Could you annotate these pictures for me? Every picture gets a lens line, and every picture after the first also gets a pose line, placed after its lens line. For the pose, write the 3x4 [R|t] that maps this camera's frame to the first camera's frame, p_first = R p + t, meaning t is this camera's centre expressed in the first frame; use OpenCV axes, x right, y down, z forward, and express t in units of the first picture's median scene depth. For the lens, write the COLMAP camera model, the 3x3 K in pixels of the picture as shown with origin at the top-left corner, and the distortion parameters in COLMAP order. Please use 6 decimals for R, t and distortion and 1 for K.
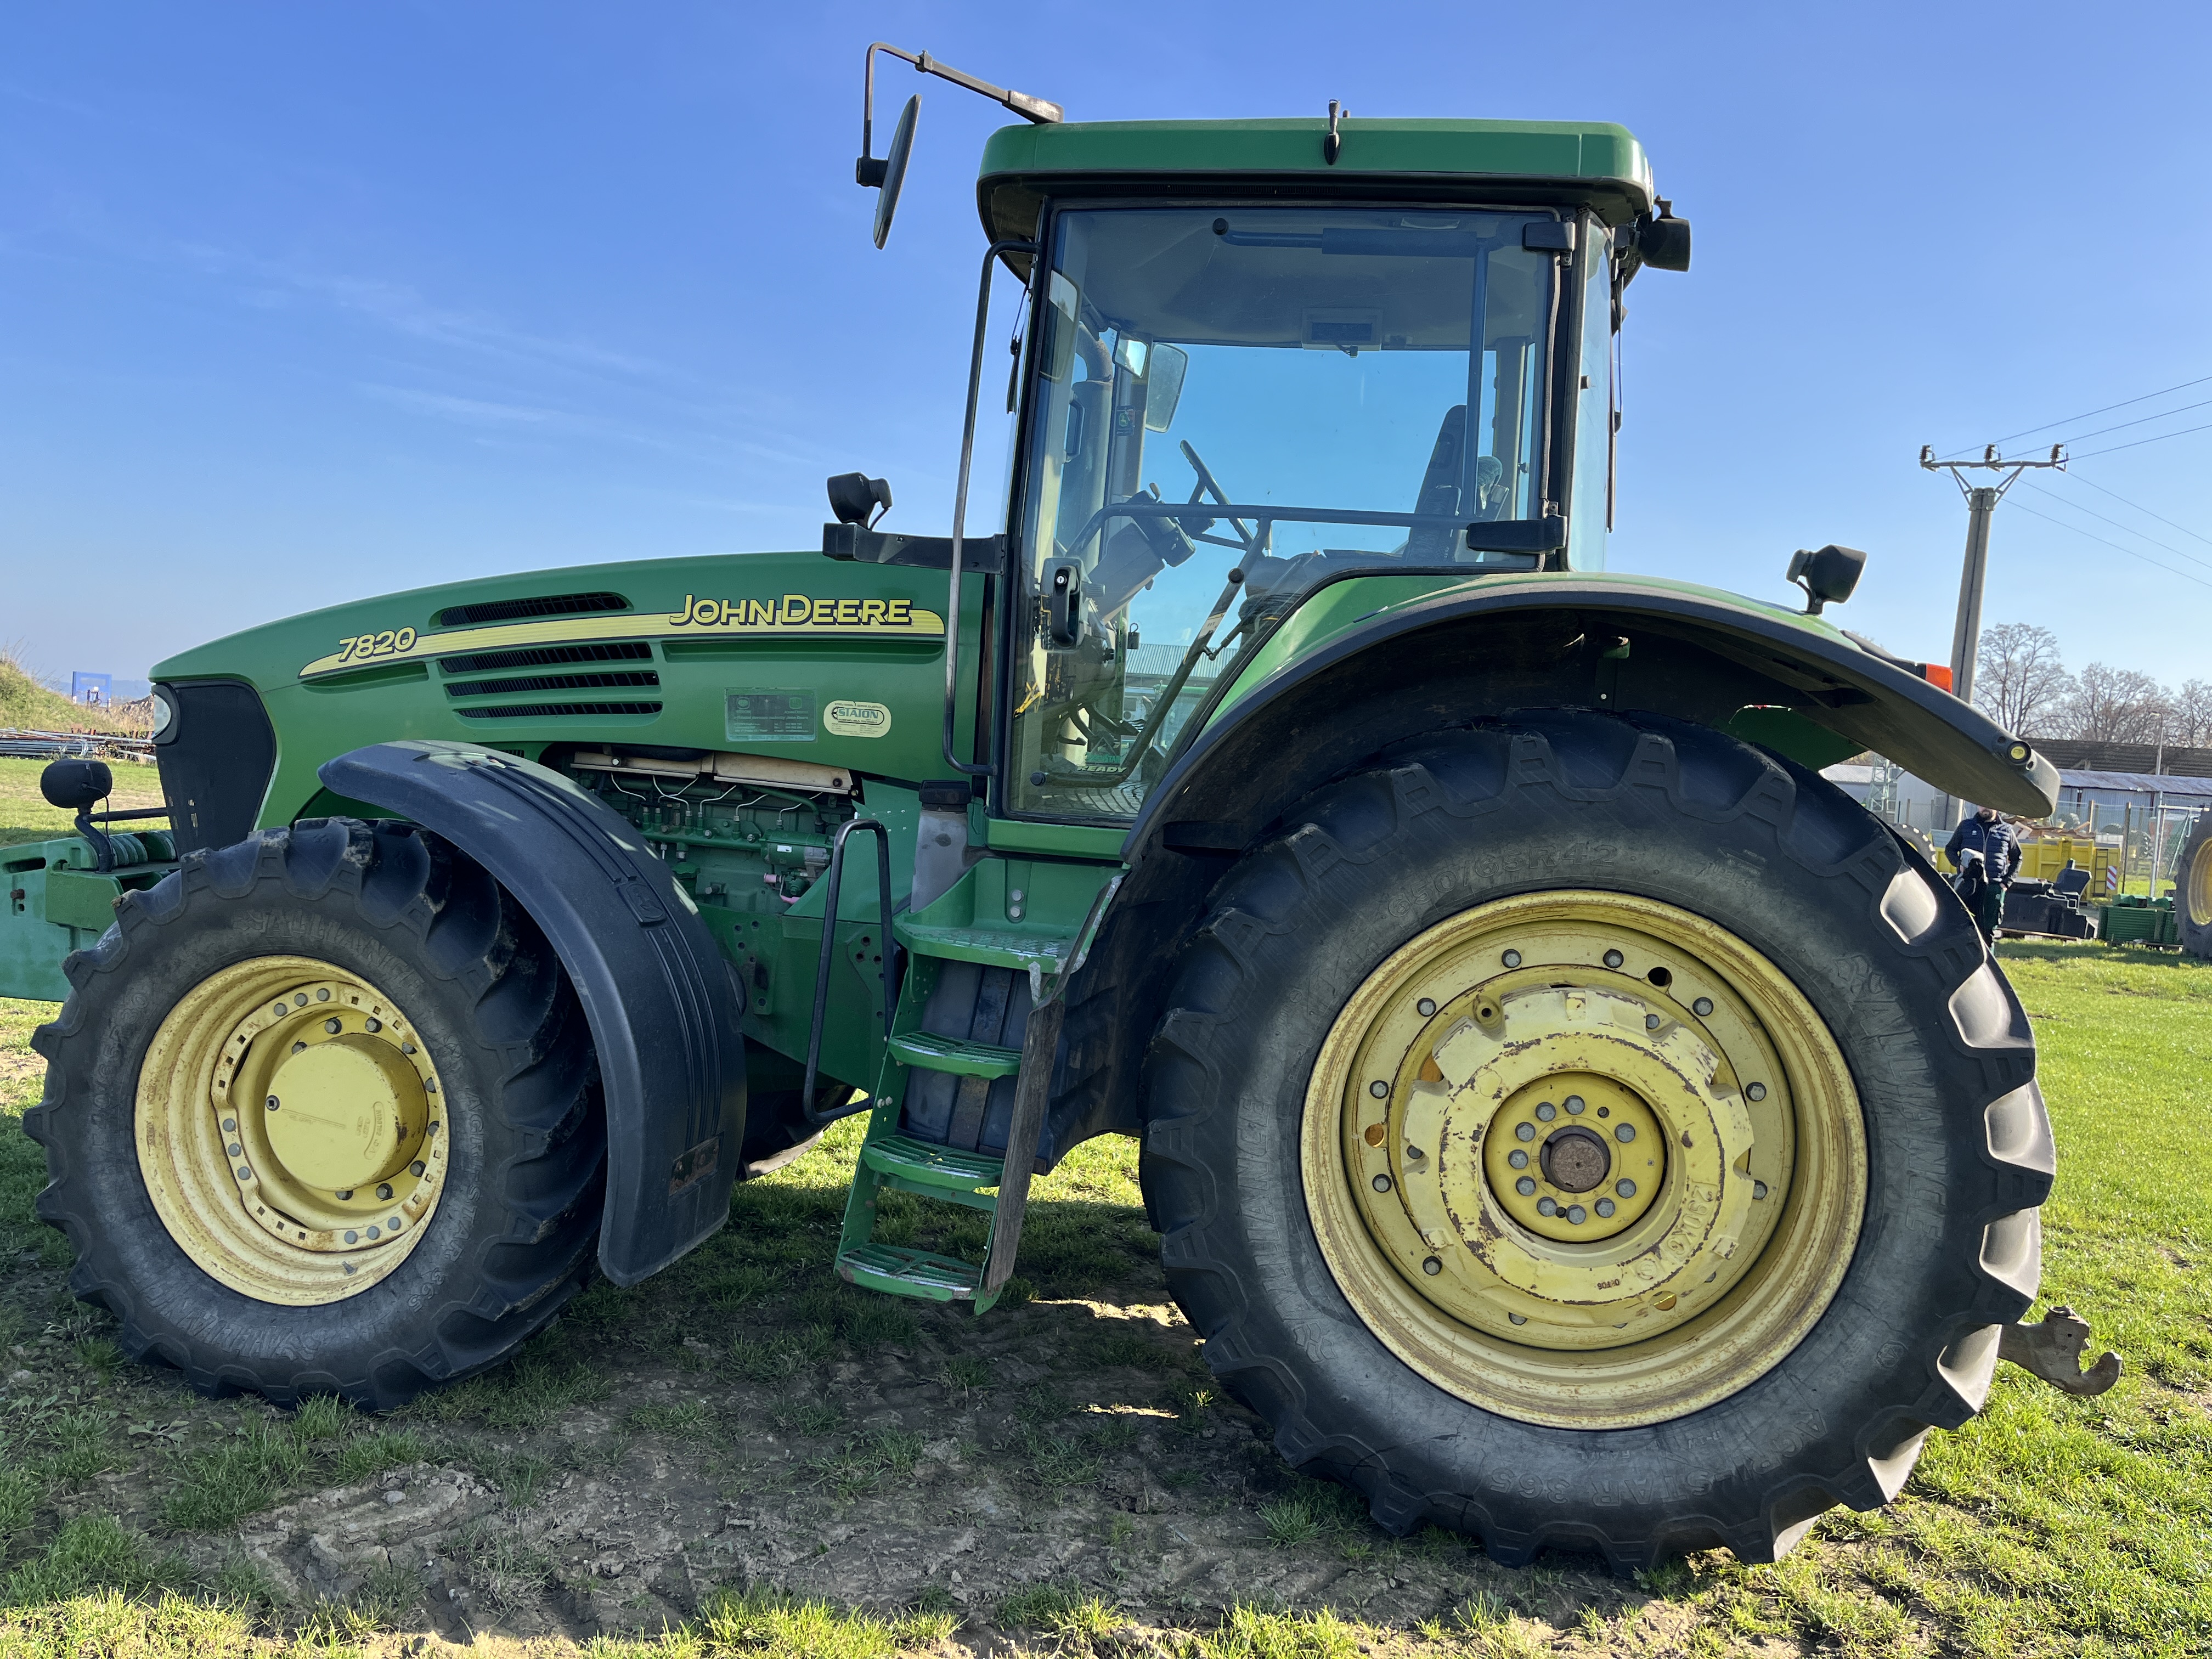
lens RADIAL K [[1694.1, 0, 1106.0], [0, 1694.1, 829.5], [0, 0, 1]] dist [0.033685, 0.000747]
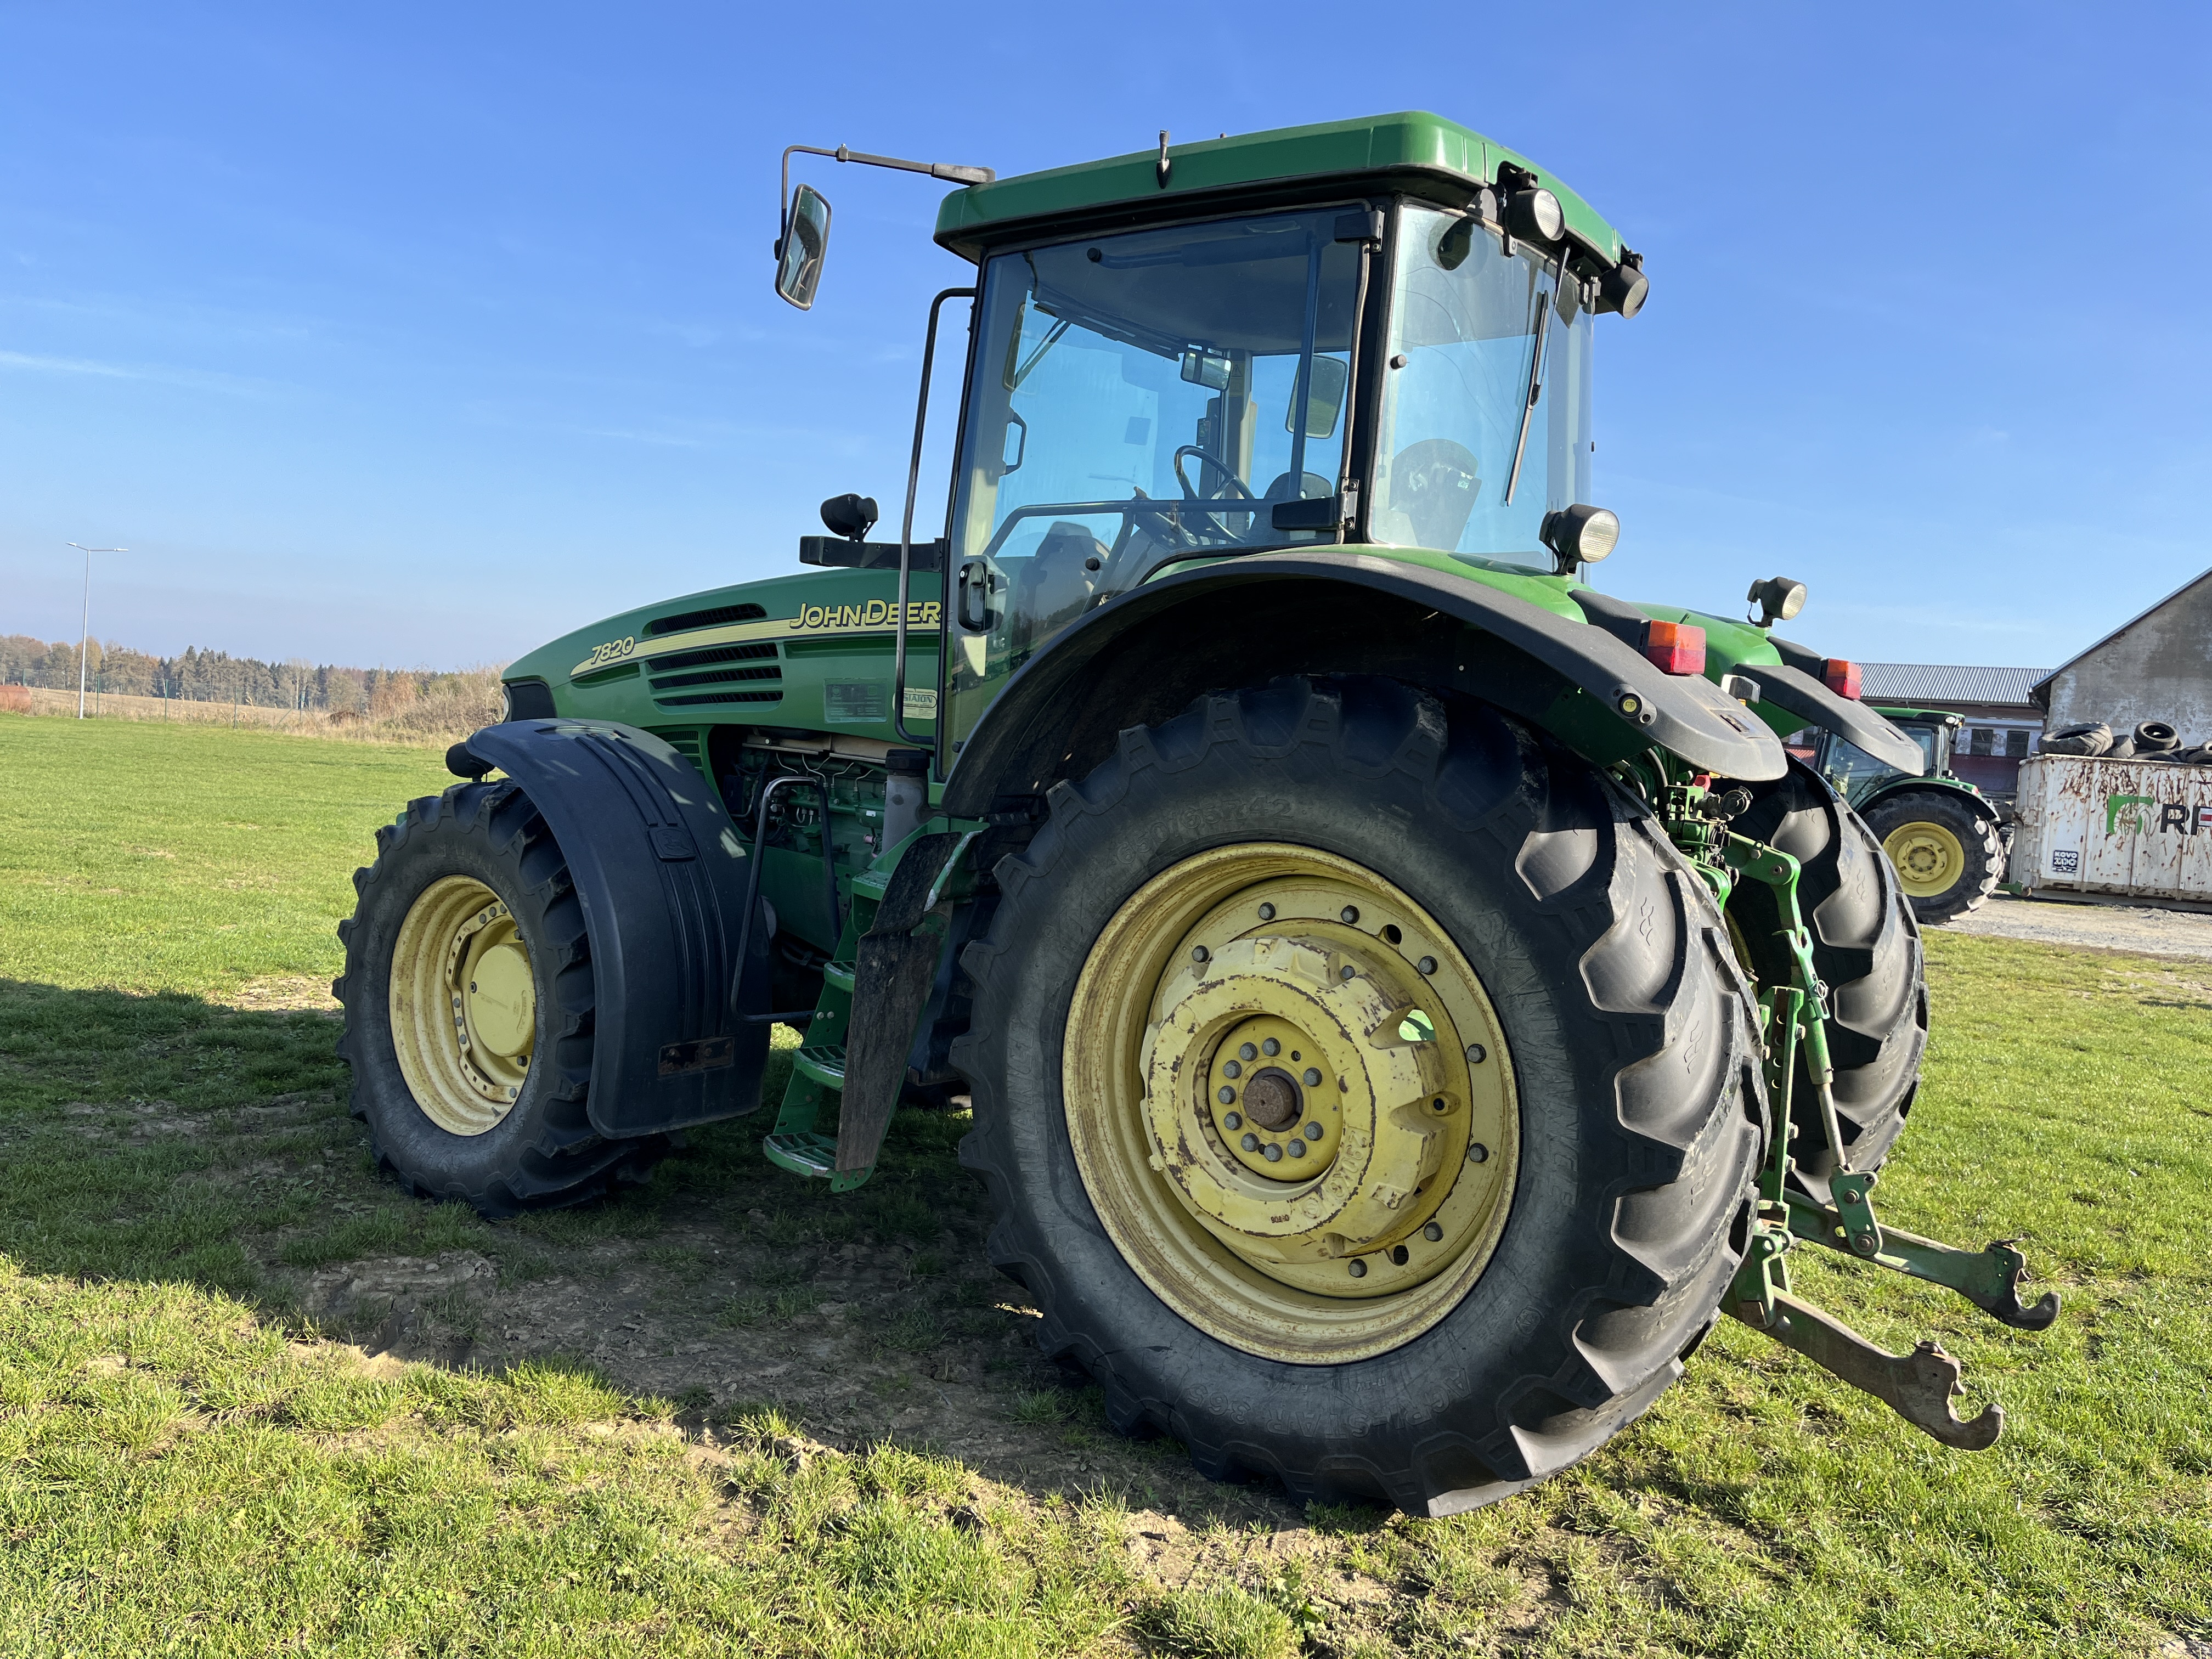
lens RADIAL K [[1693.9, 0, 1109.9], [0, 1693.9, 816.0], [0, 0, 1]] dist [0.071770, -0.096000]
pose [[0.899280, 0.019282, -0.436948, 0.626015], [-0.031817, 0.999265, -0.021387, 0.043196], [0.436214, 0.033135, 0.899233, 0.004338]]
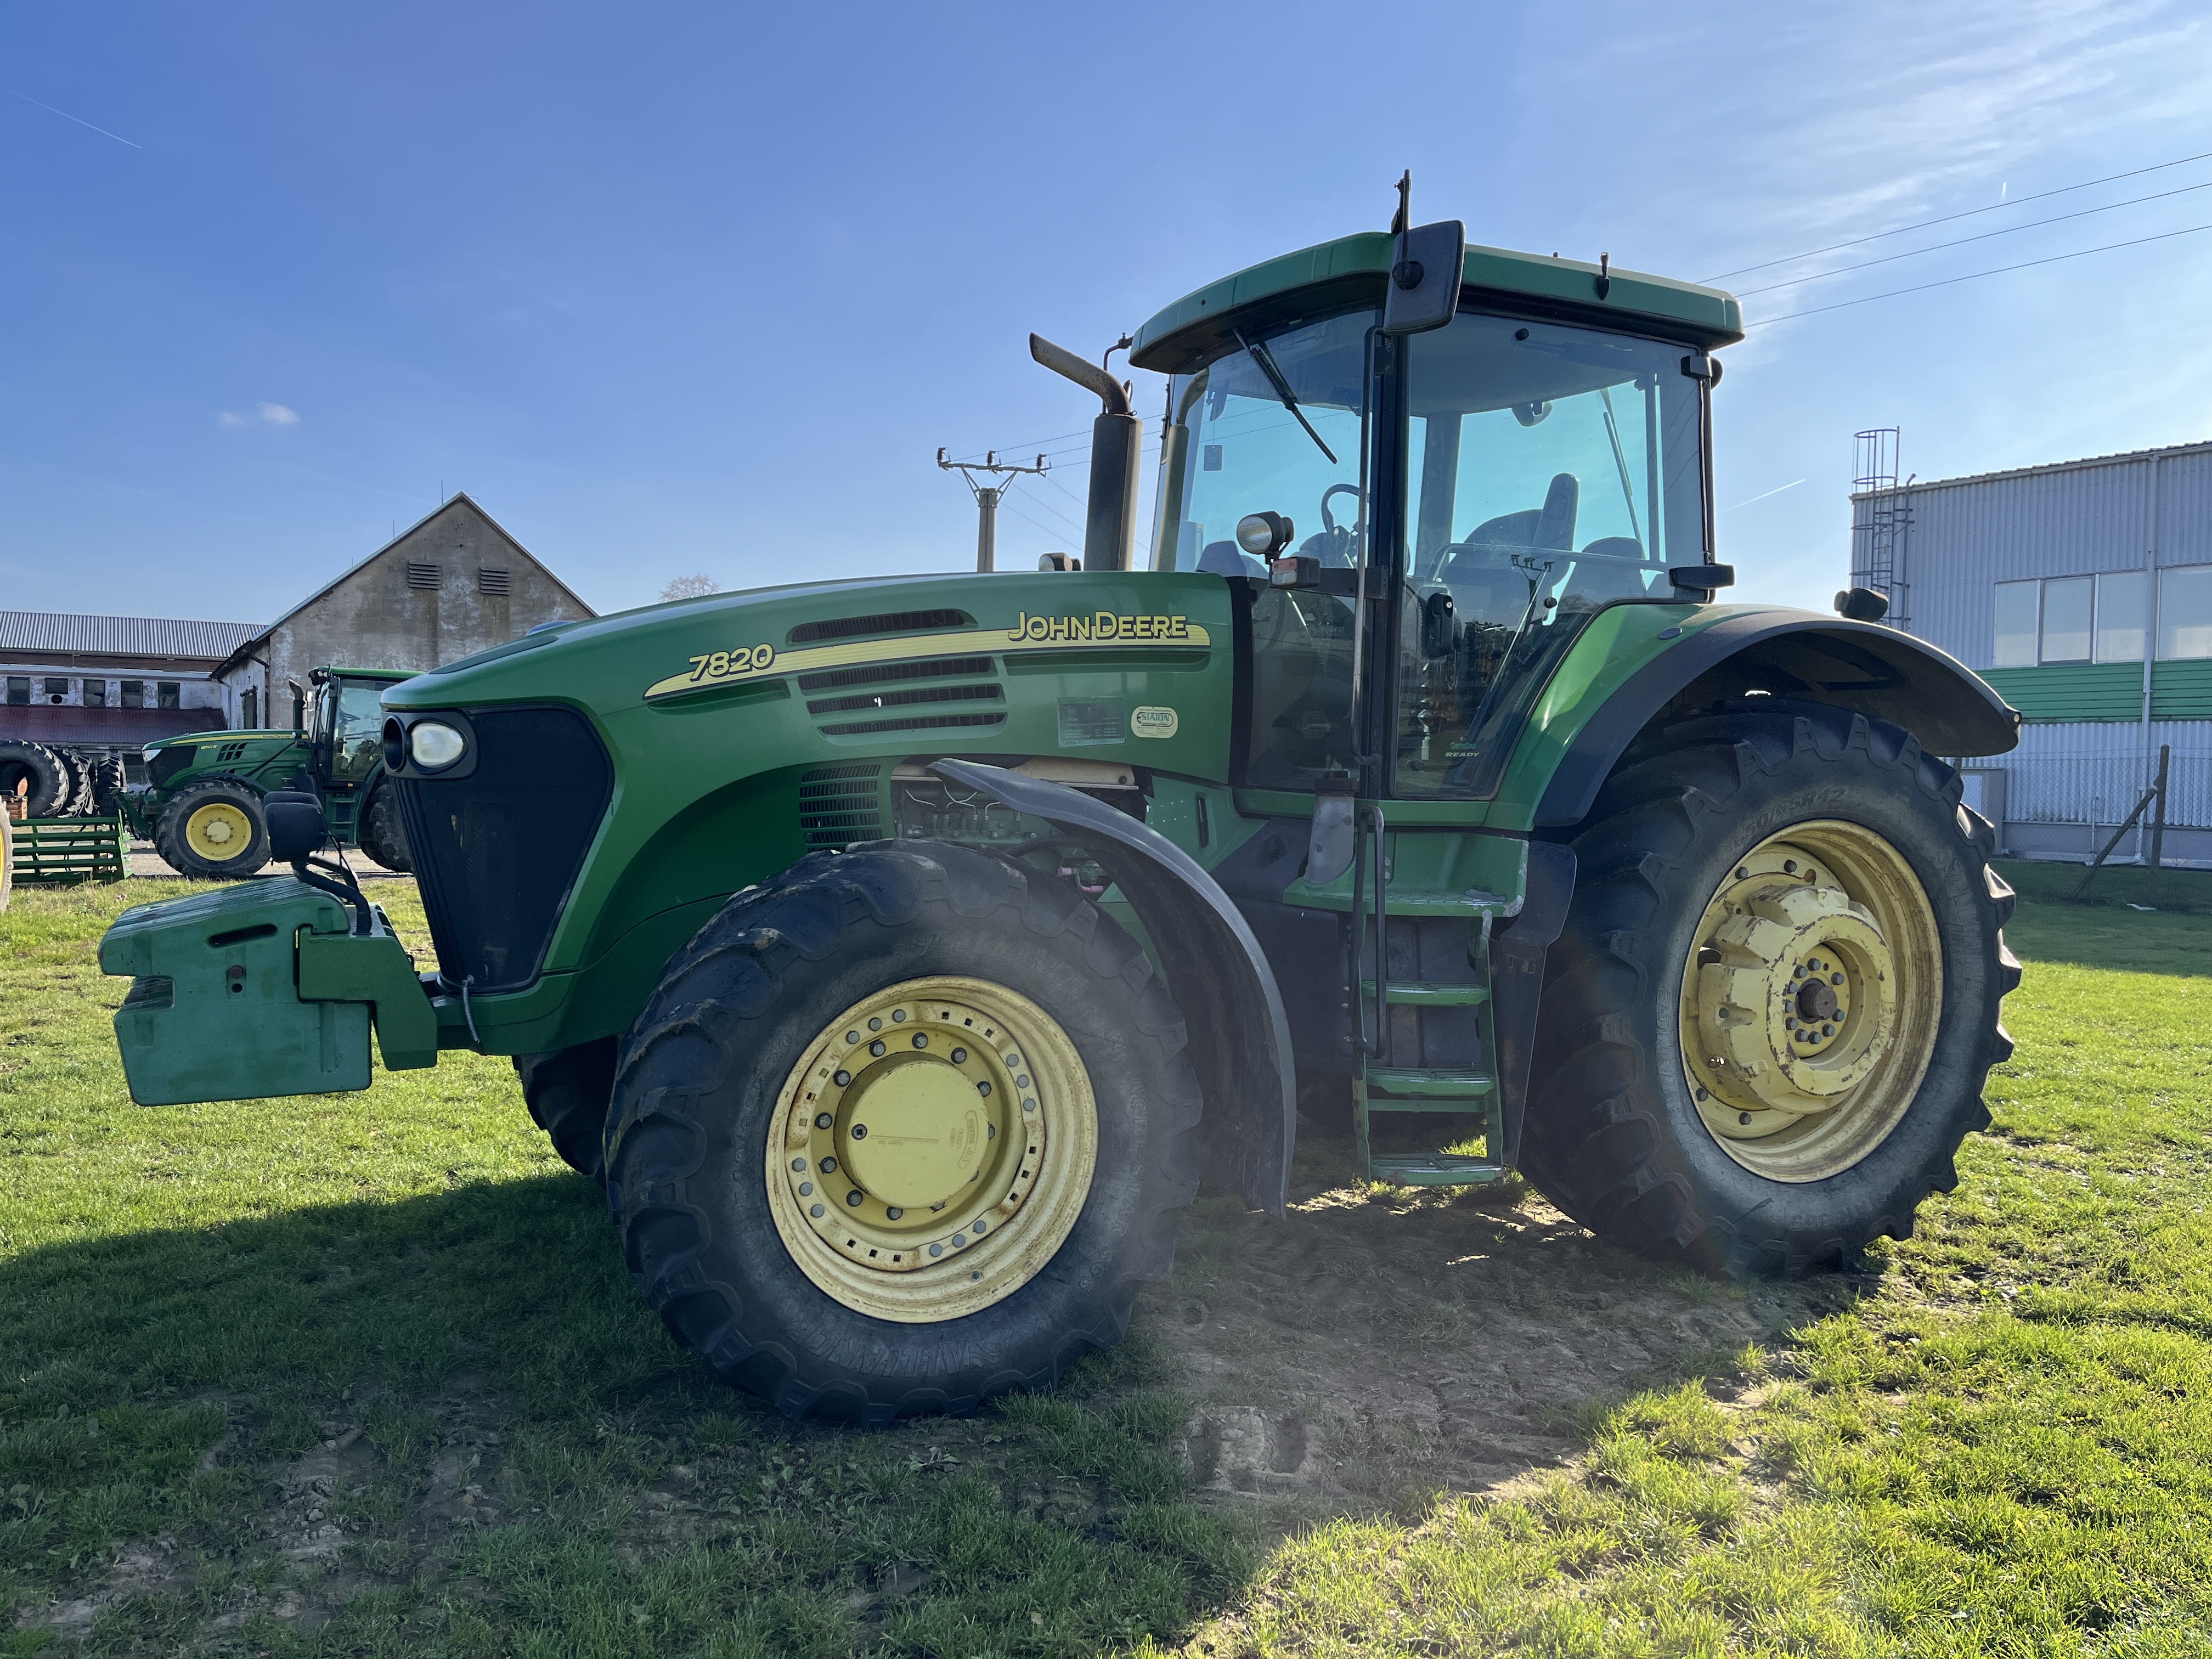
lens RADIAL K [[1693.9, 0, 1109.9], [0, 1693.9, 816.0], [0, 0, 1]] dist [0.071770, -0.096000]
pose [[0.814424, -0.066599, 0.576436, -1.054624], [0.061761, 0.997698, 0.028010, -0.046691], [-0.576974, 0.012789, 0.816662, 0.126670]]
